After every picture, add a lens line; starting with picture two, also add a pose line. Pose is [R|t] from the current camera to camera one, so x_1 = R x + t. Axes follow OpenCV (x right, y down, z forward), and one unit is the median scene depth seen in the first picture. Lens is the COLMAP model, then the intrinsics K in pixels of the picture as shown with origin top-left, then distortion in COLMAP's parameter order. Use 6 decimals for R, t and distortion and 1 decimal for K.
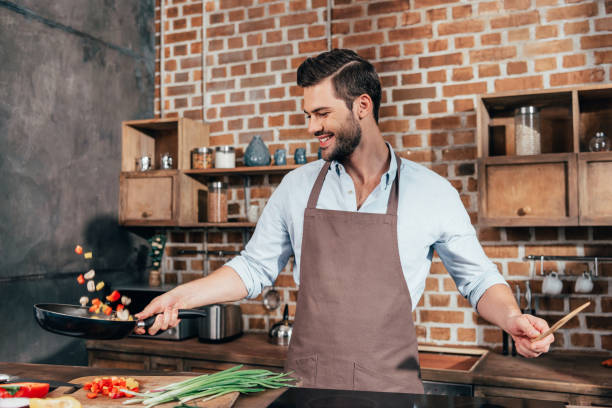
lens RADIAL K [[676.1, 0, 303.8], [0, 676.1, 202.0], [0, 0, 1]] dist [-0.010047, 0.029567]
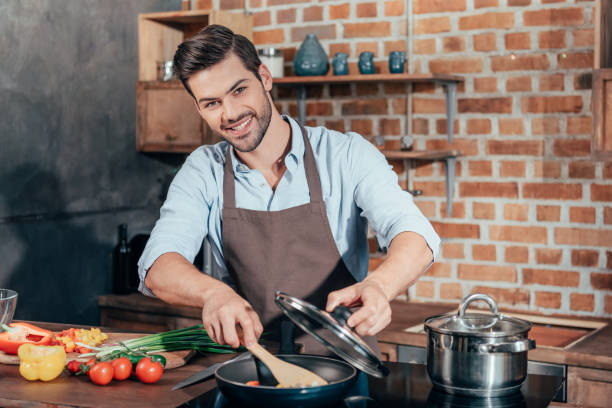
lens RADIAL K [[1046.2, 0, 306.0], [0, 1046.2, 204.0], [0, 0, 1]] dist [0.019453, 0.094552]
pose [[0.990592, 0.014929, -0.136034, 0.089452], [0.000193, 0.993879, 0.110477, -0.040262], [0.136850, -0.109463, 0.984525, -0.174958]]
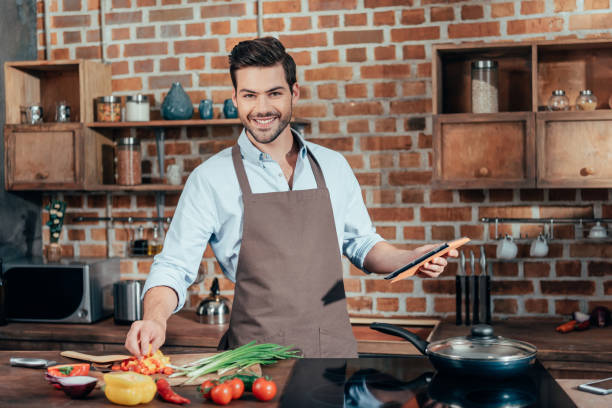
lens RADIAL K [[947.5, 0, 306.0], [0, 947.5, 204.0], [0, 0, 1]] dist [0.027546, 0.023760]
pose [[0.985137, -0.018836, 0.170734, -0.119483], [0.004568, 0.996491, 0.083581, -0.046743], [-0.171710, -0.081559, 0.981766, -0.220726]]
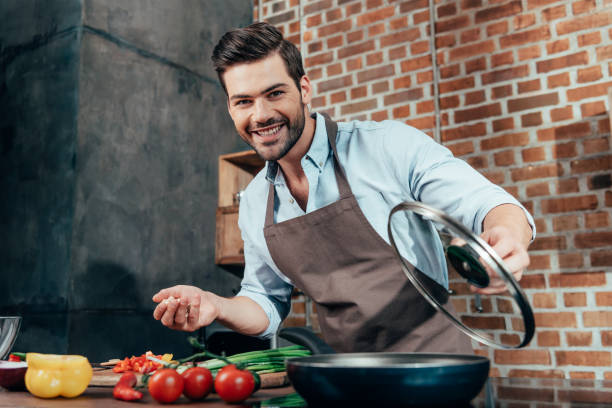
lens RADIAL K [[676.1, 0, 303.8], [0, 676.1, 202.0], [0, 0, 1]] dist [-0.010047, 0.029567]
pose [[0.983015, -0.038998, -0.179336, 0.021928], [0.016624, 0.992067, -0.124607, 0.074548], [0.182772, 0.119510, 0.975865, 0.097603]]
